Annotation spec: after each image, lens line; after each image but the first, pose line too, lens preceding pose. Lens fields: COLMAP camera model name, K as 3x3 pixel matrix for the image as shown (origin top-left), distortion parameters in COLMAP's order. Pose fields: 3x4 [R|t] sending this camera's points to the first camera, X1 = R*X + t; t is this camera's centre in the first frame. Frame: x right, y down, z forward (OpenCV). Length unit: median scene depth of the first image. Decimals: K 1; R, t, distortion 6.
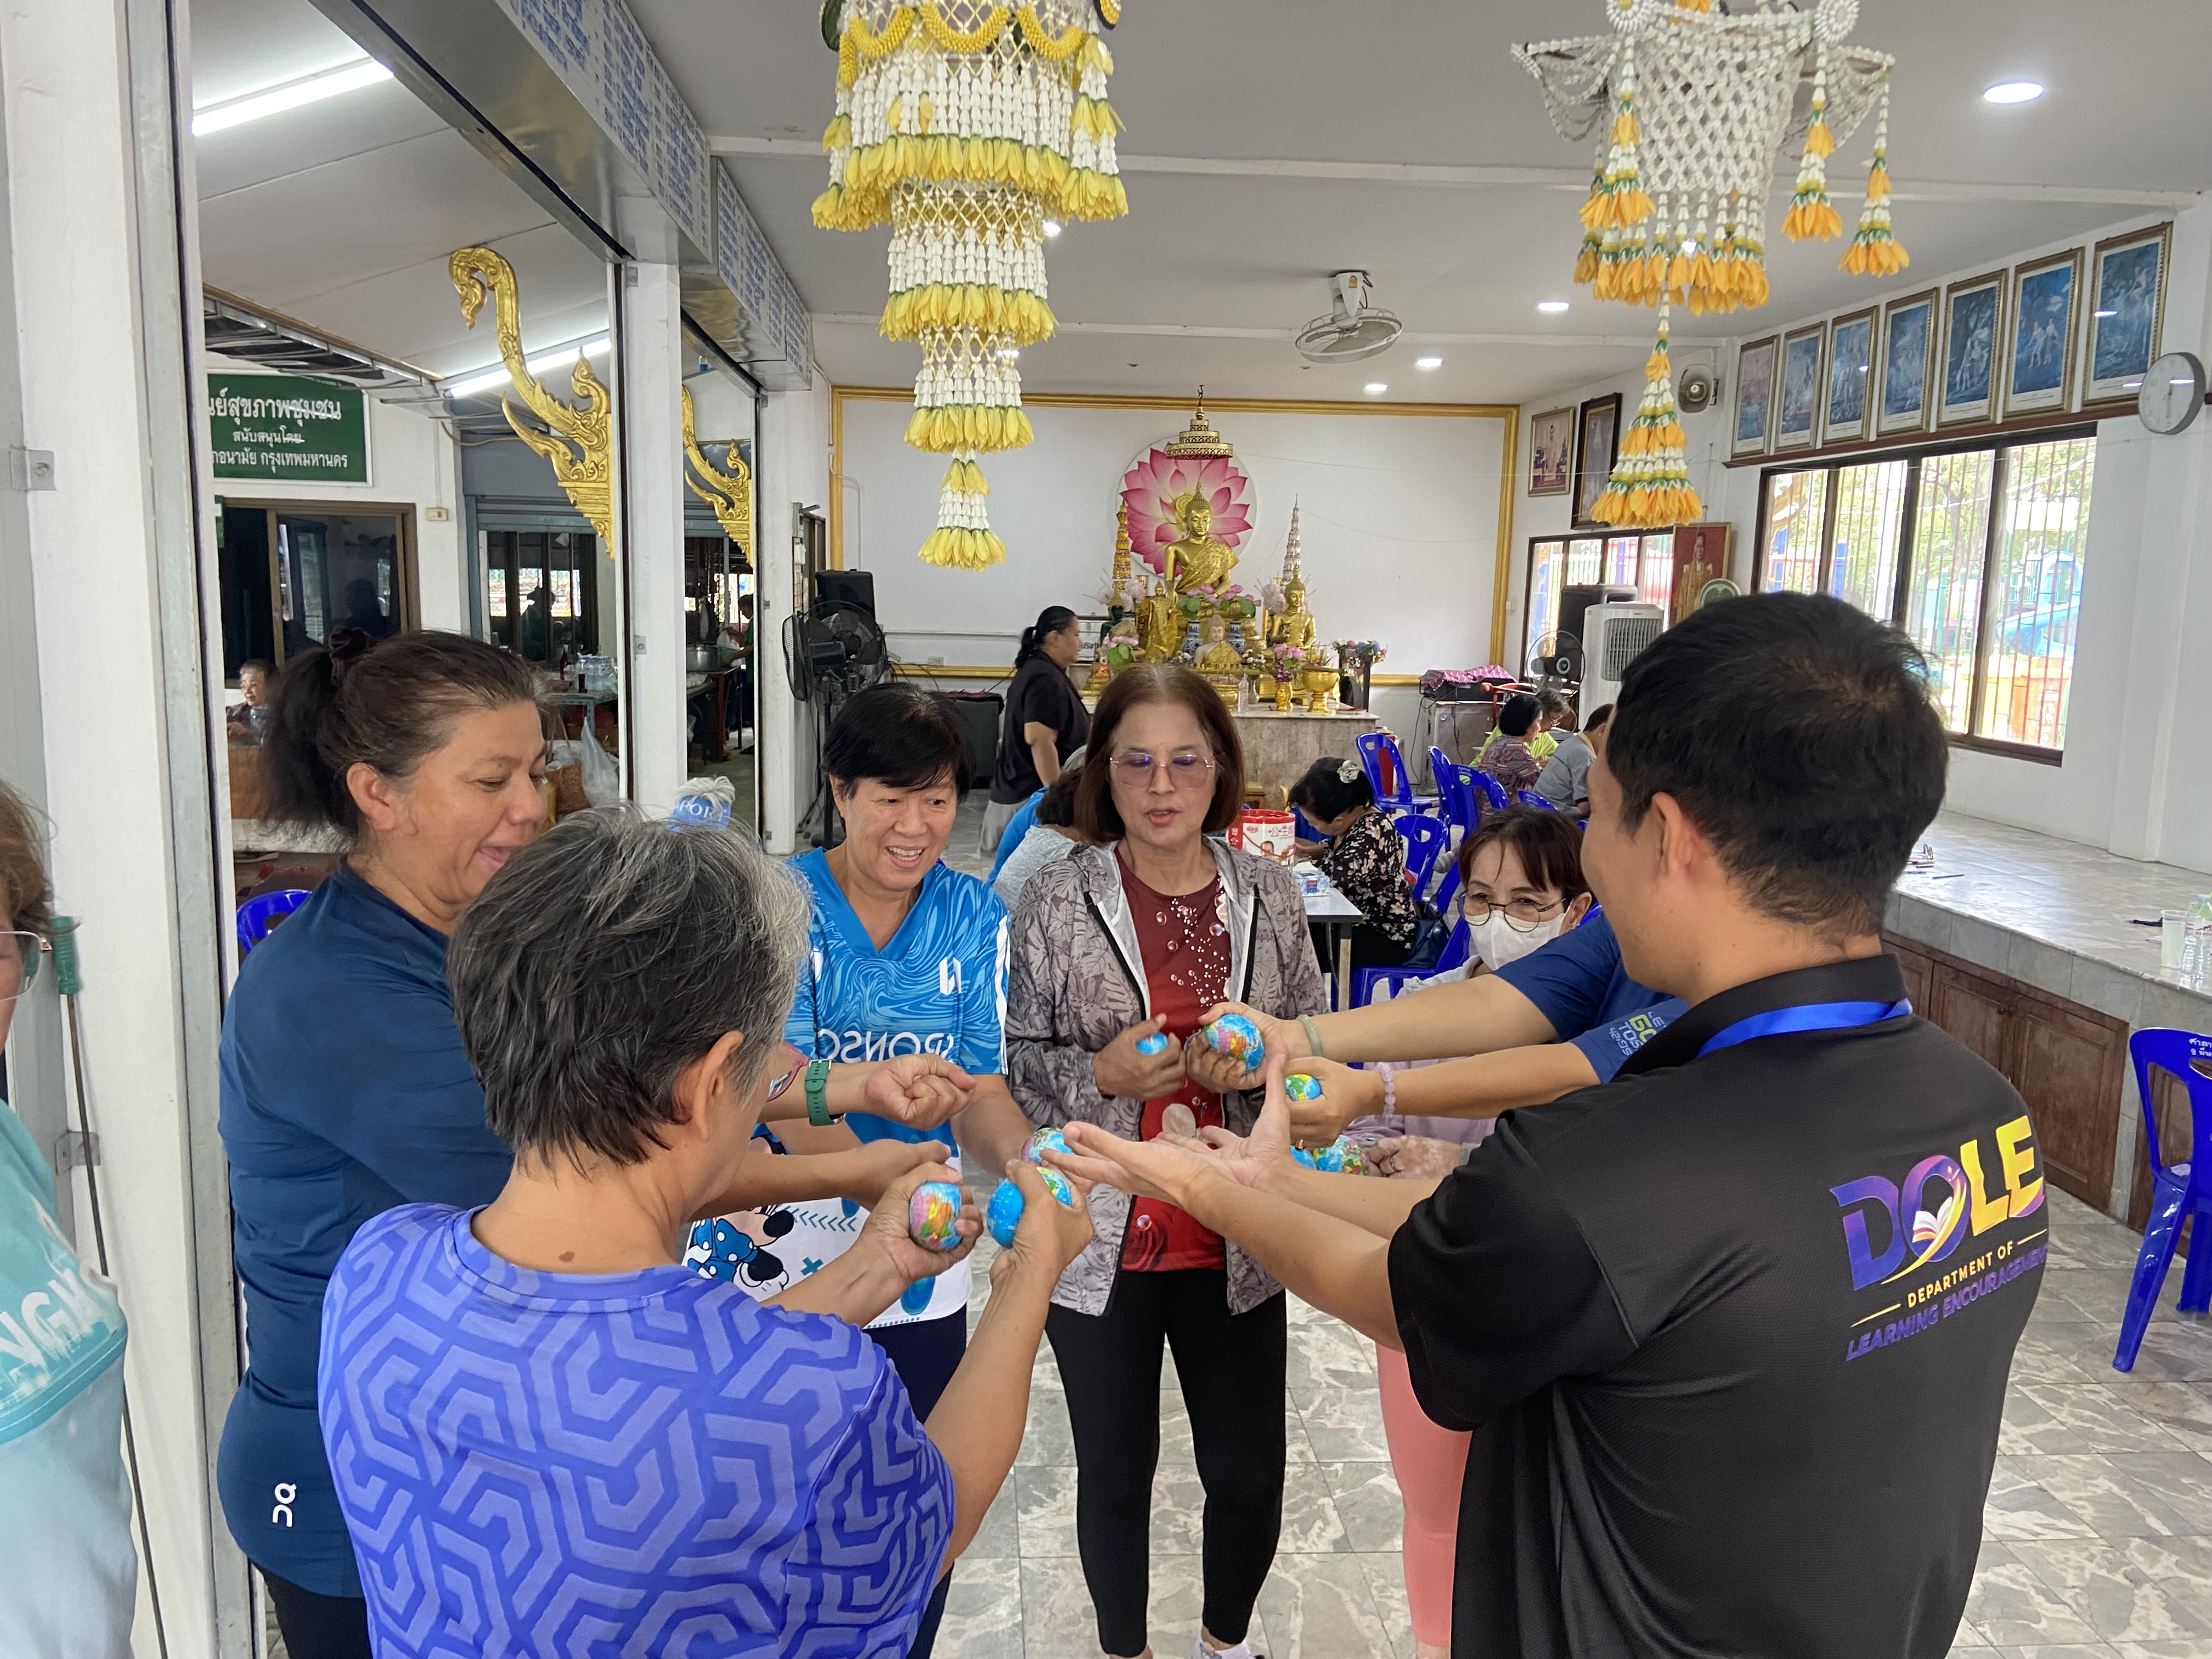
lens RADIAL K [[1669.9, 0, 1058.3], [0, 1669.9, 822.4], [0, 0, 1]] dist [0.104329, -0.115427]
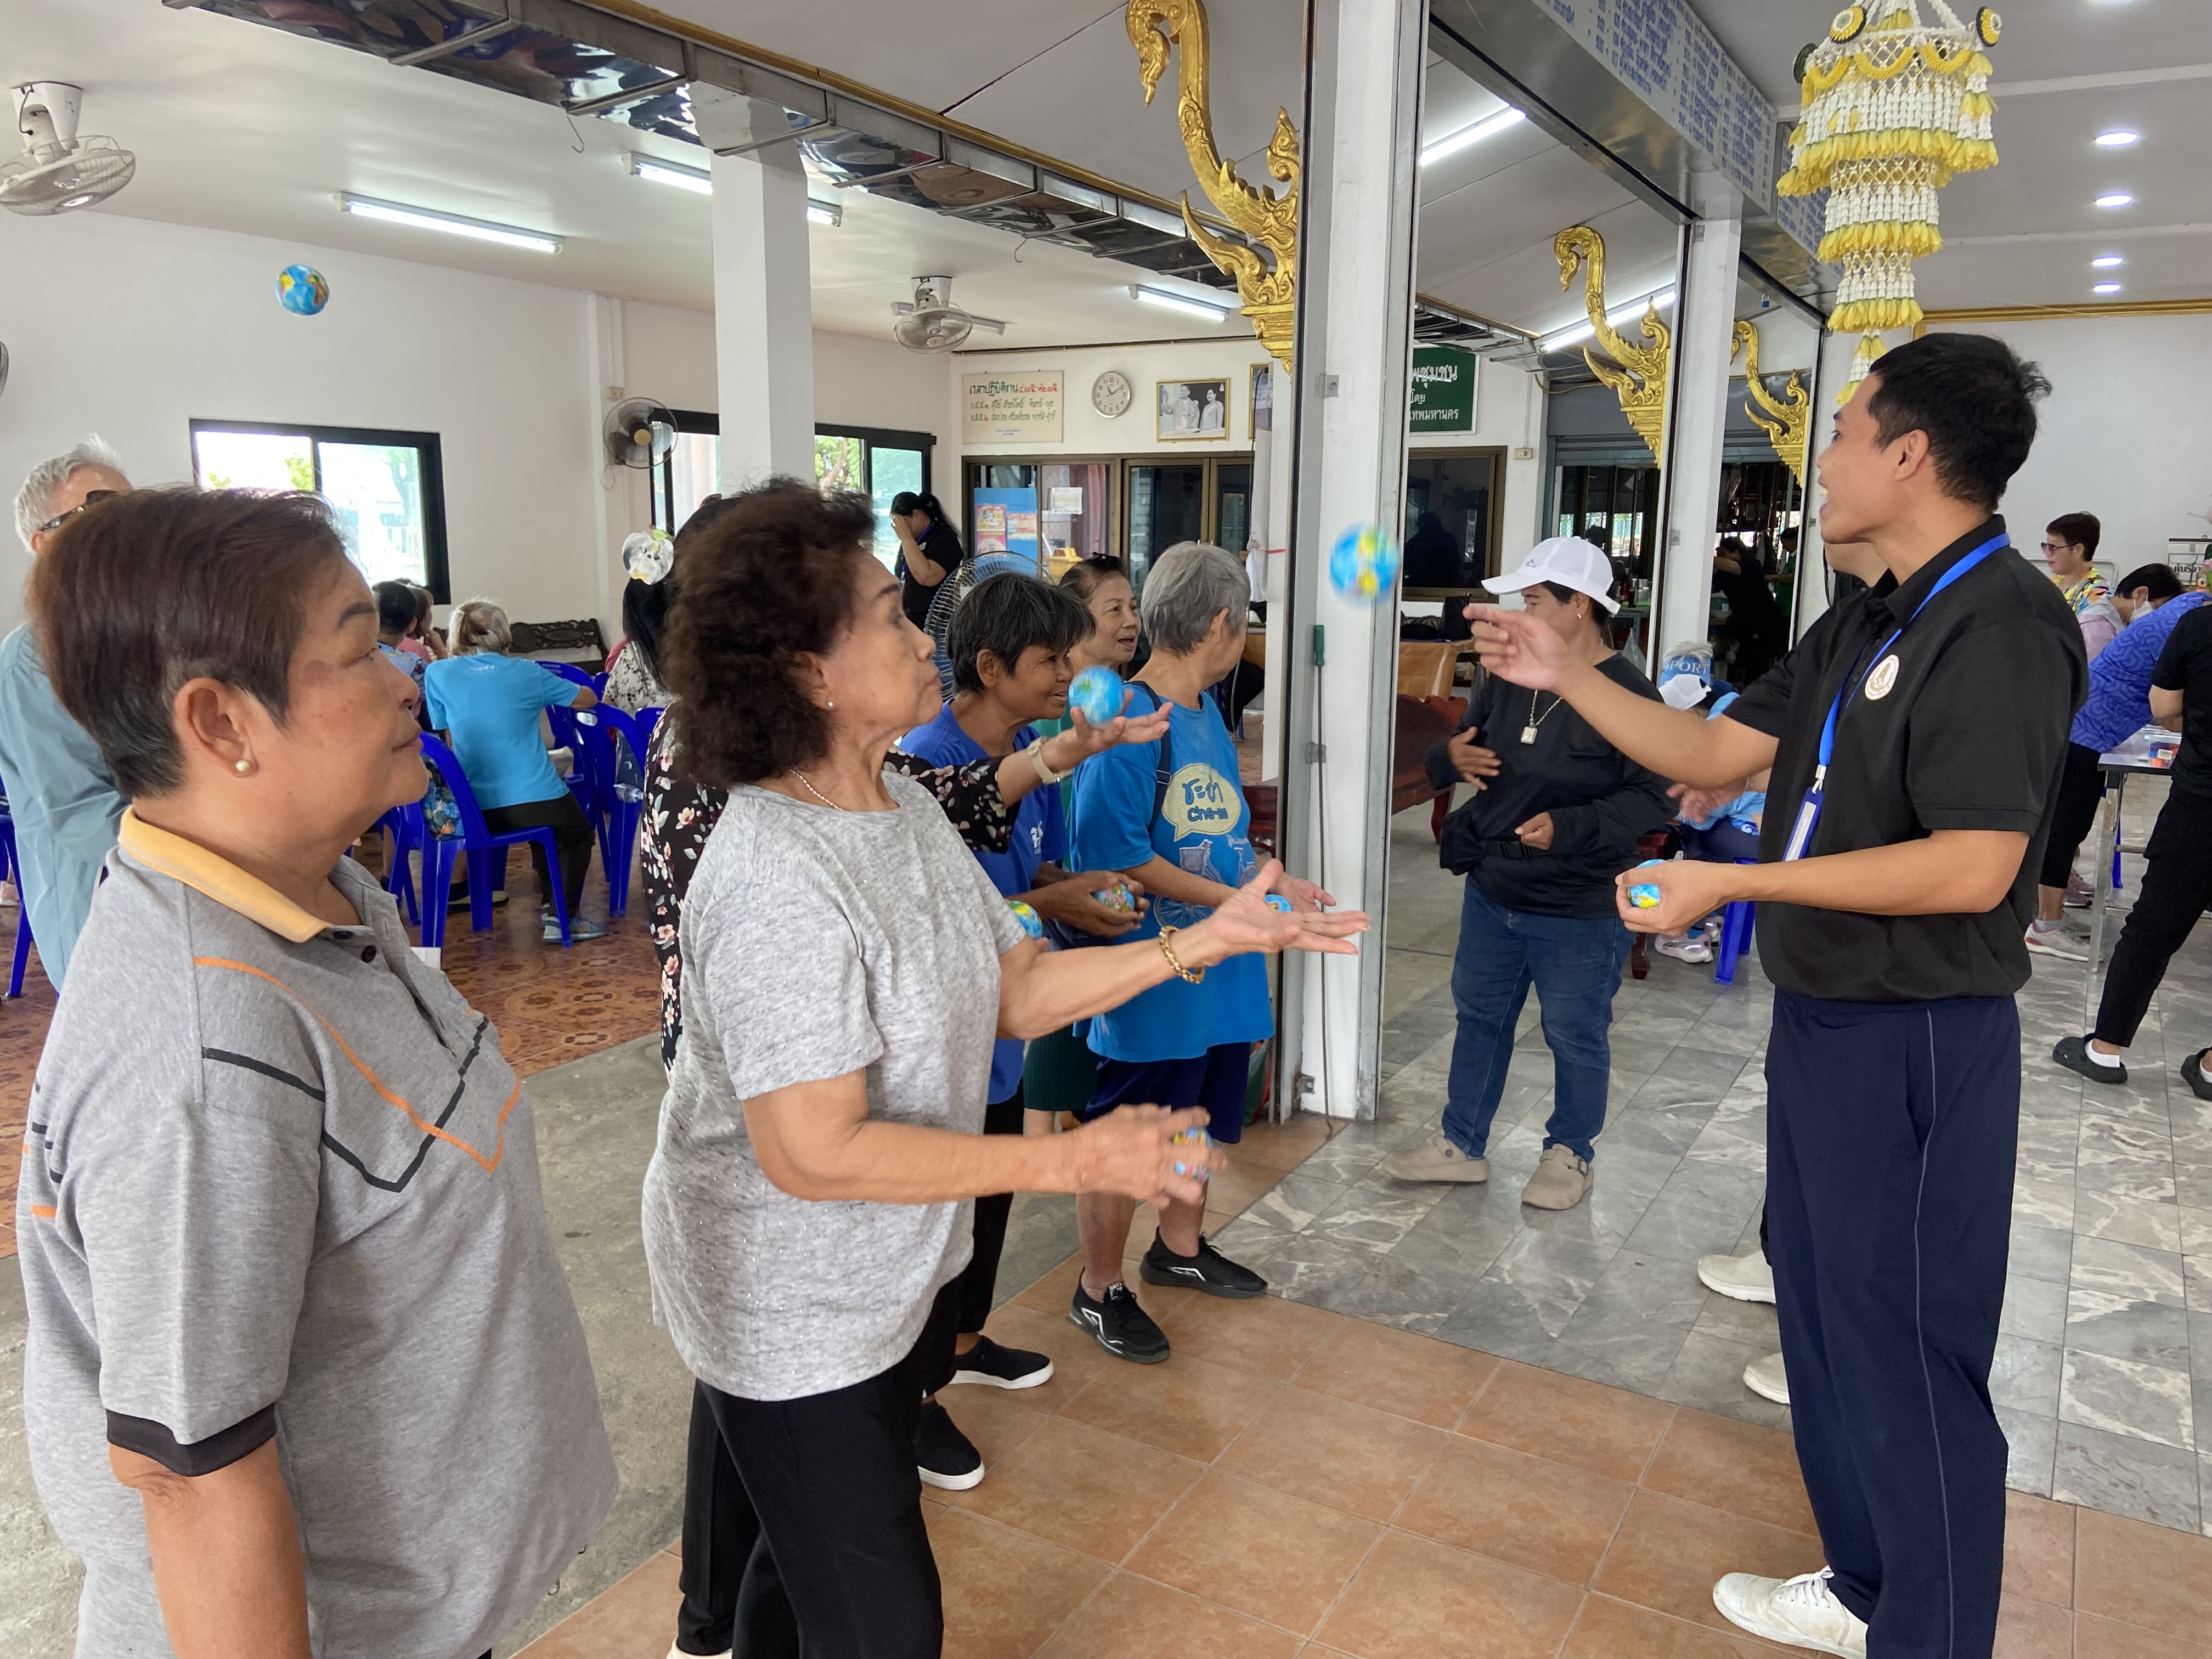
lens RADIAL K [[1669.9, 0, 1102.3], [0, 1669.9, 807.7], [0, 0, 1]] dist [0.104329, -0.115427]
pose [[0.833616, 0.076194, -0.547064, 0.056385], [-0.069403, 0.997039, 0.033108, 0.048894], [0.547967, 0.010369, 0.836436, -0.158227]]
